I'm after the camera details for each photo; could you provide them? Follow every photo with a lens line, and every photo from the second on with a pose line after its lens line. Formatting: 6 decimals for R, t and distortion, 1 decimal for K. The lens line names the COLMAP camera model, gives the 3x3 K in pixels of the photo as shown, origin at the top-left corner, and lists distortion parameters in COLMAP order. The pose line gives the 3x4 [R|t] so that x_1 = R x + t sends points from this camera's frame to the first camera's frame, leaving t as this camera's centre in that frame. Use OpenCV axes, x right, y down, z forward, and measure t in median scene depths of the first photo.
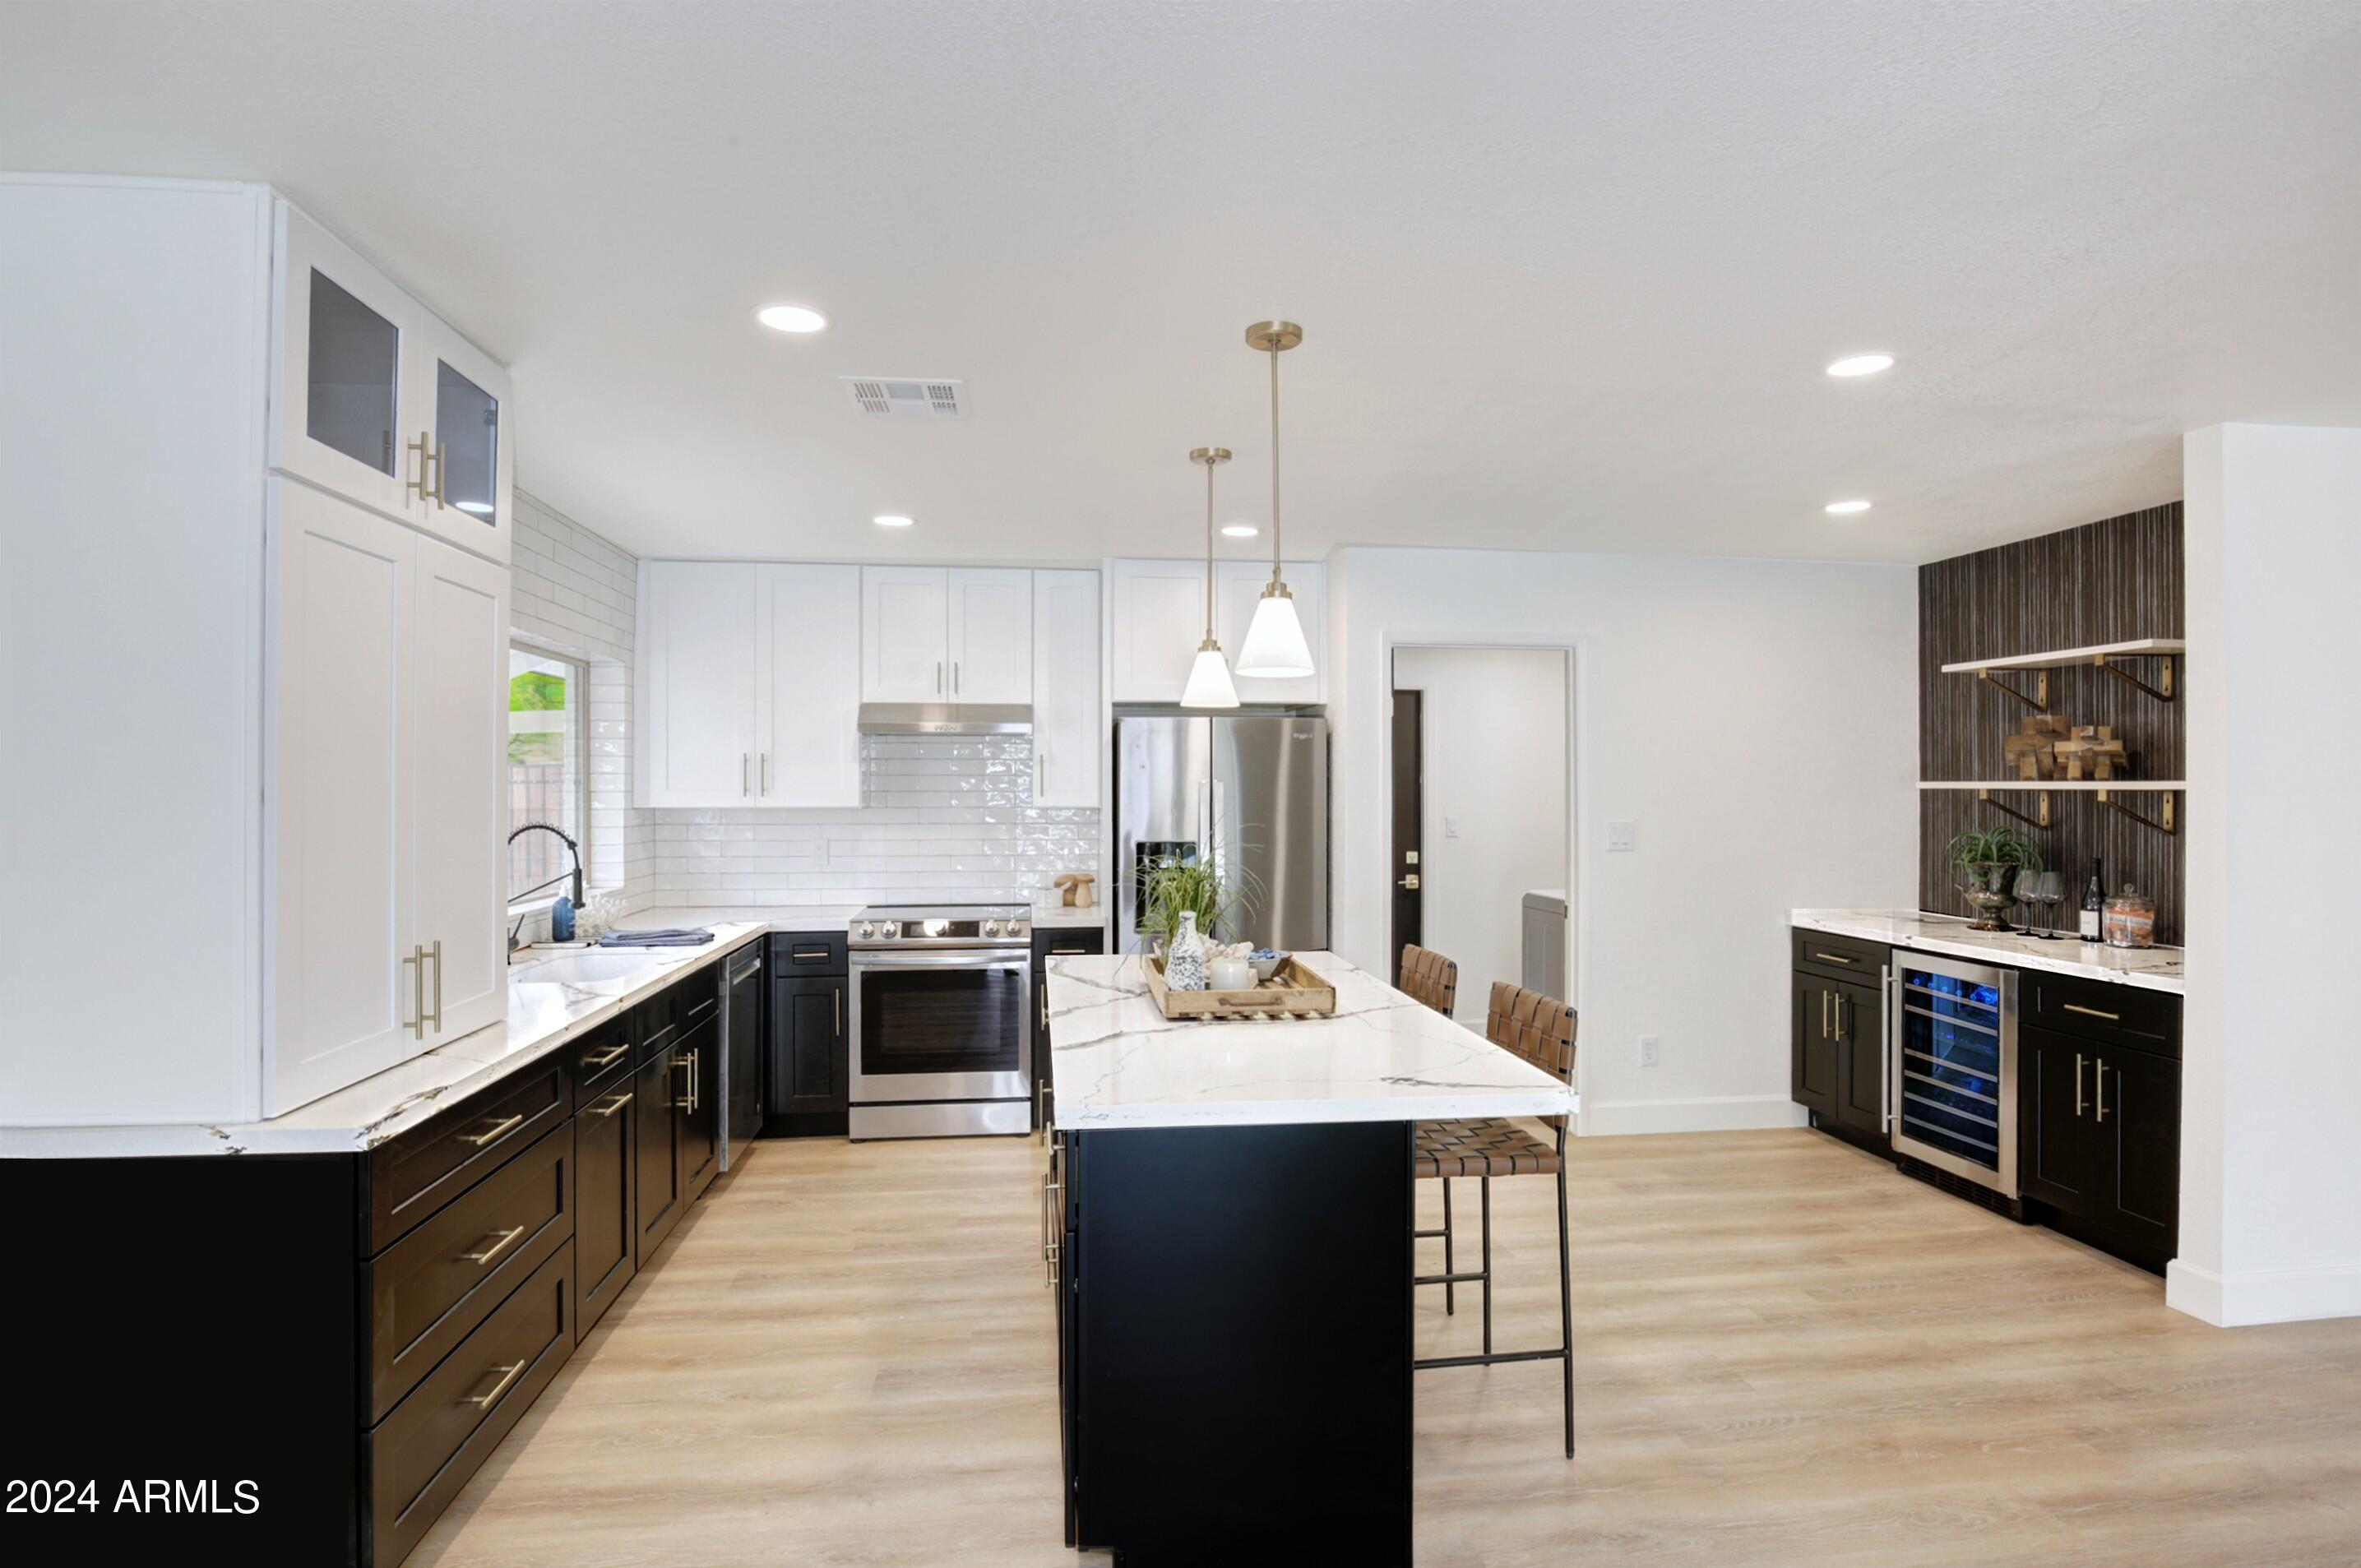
lens RADIAL K [[1230.5, 0, 1188.1], [0, 1230.5, 784.0], [0, 0, 1]] dist [-0.016203, 0.000753]
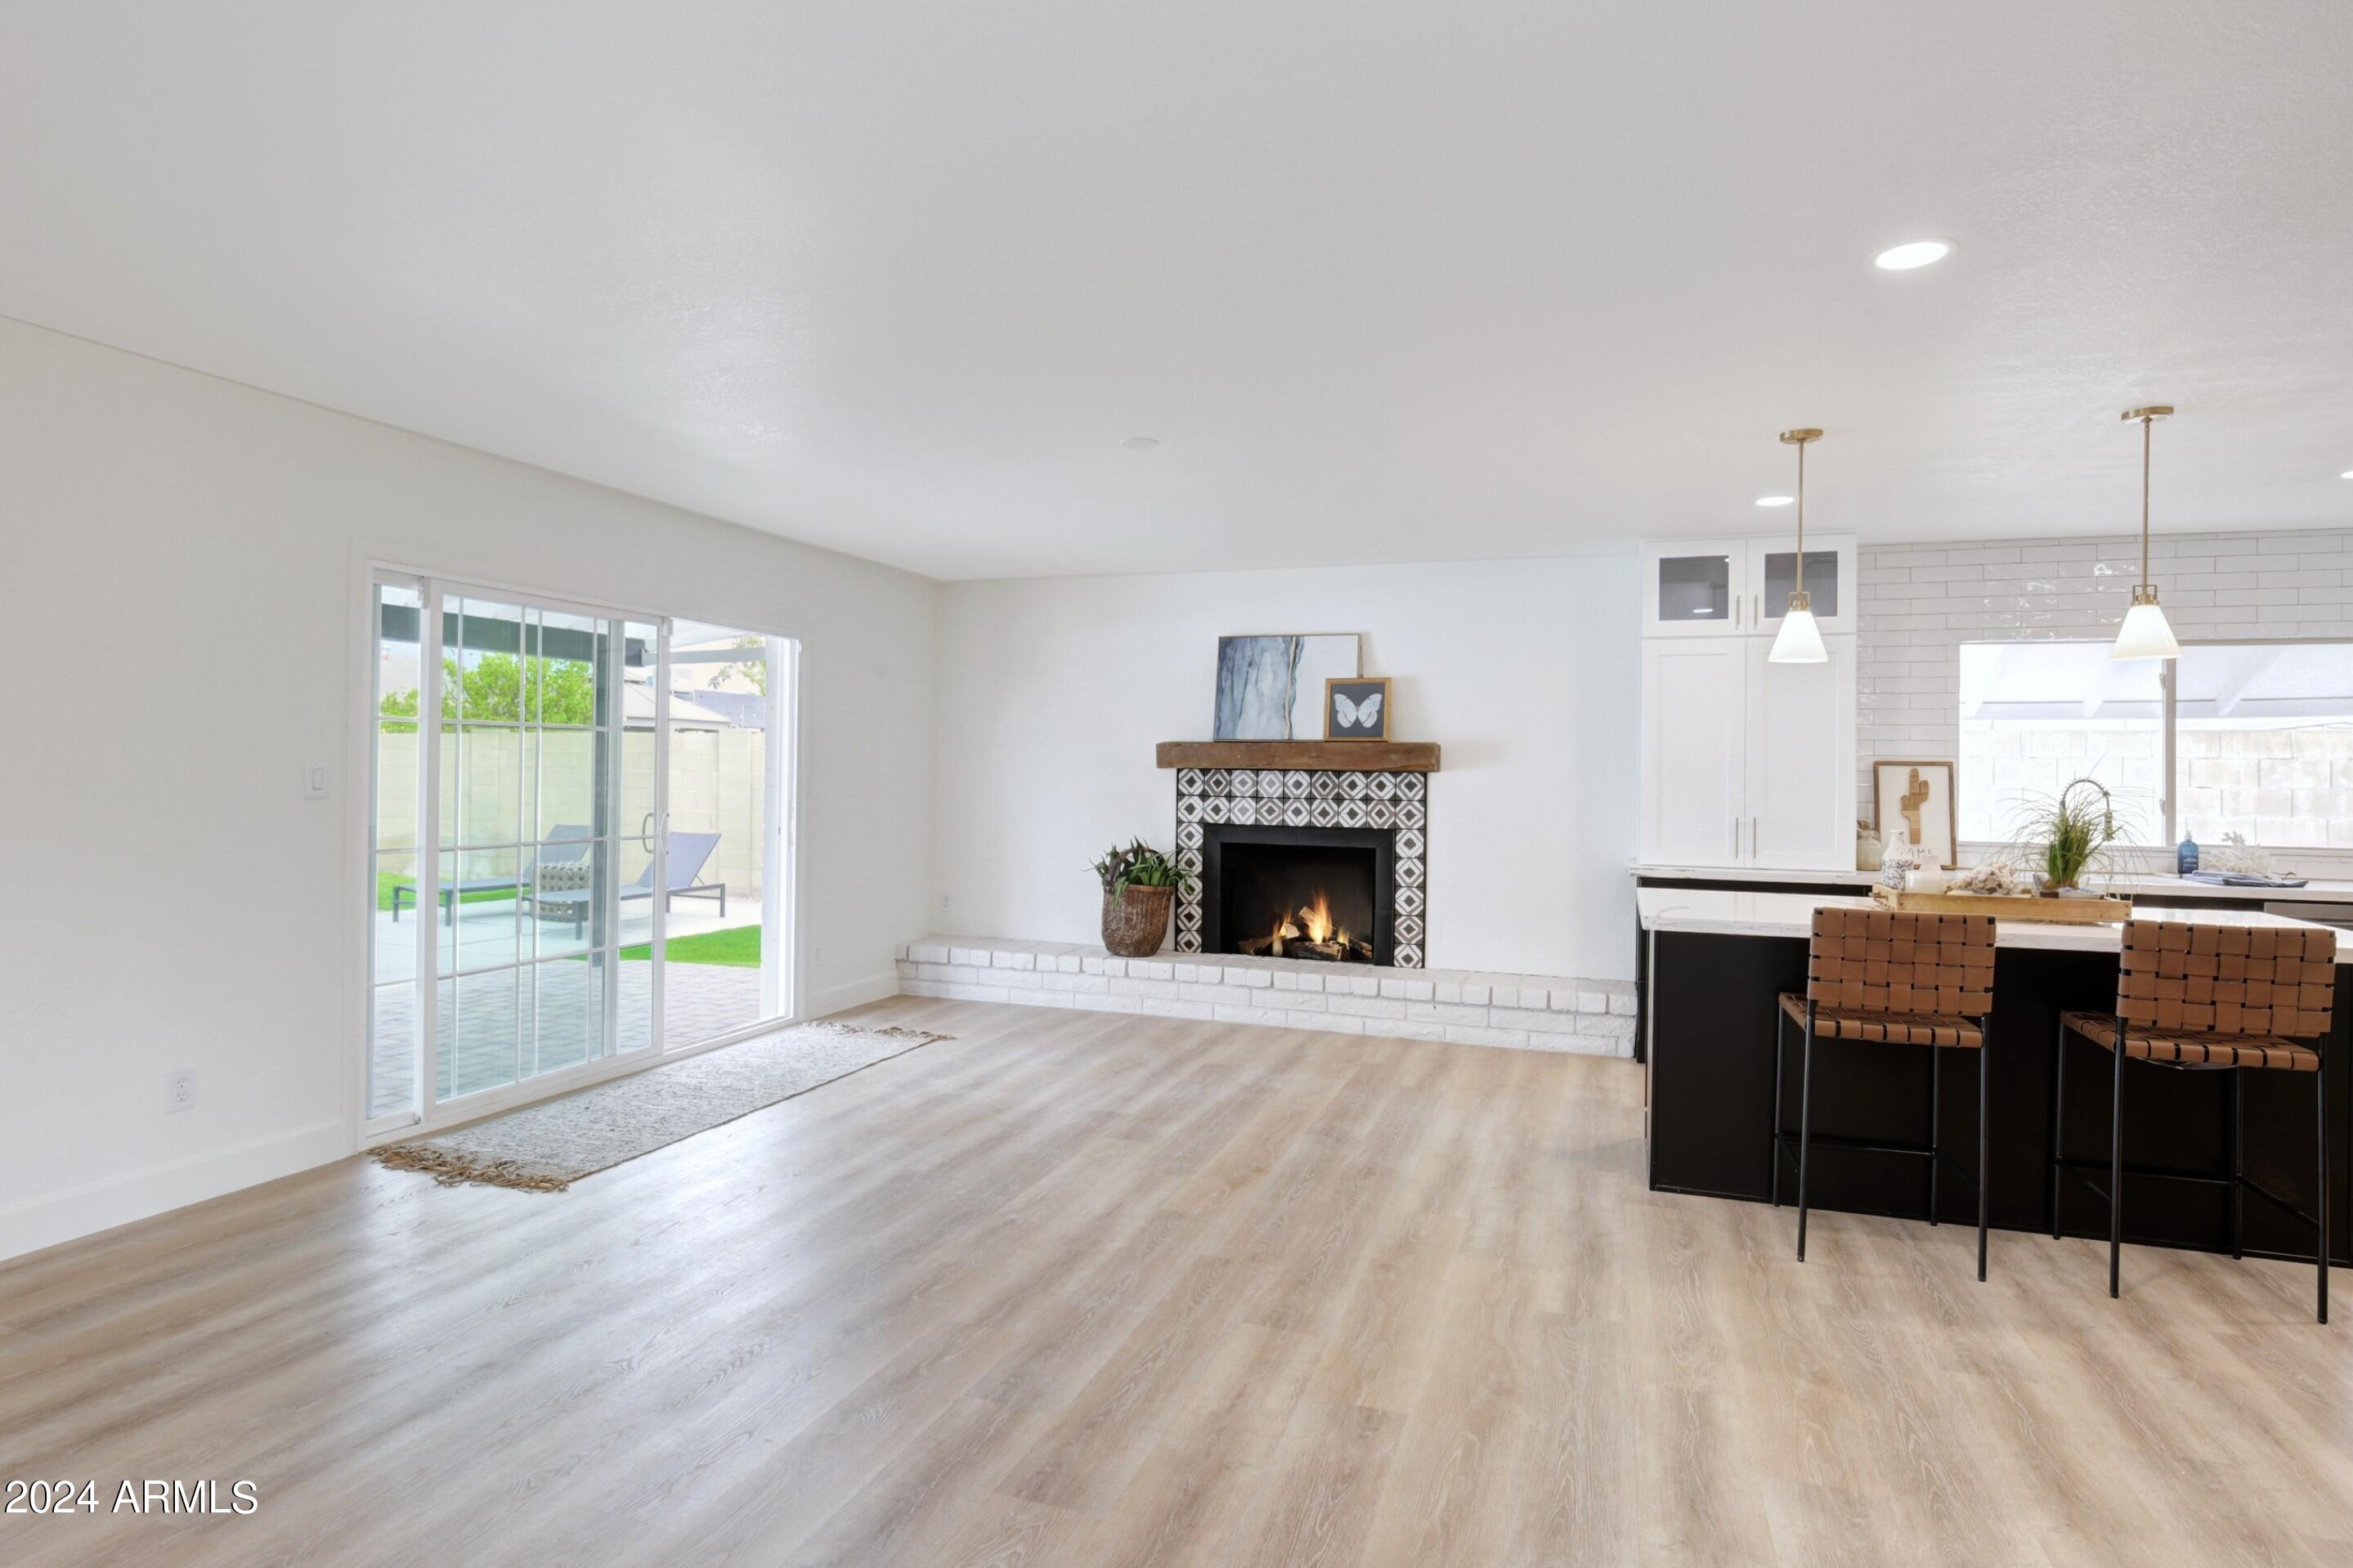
lens RADIAL K [[1226.4, 0, 1173.8], [0, 1226.4, 777.5], [0, 0, 1]] dist [-0.016203, 0.000753]
pose [[-0.464544, -0.001823, -0.885548, 1.433440], [-0.002876, 0.999996, -0.000550, 0.040639], [0.885546, 0.002292, -0.464547, 0.832245]]
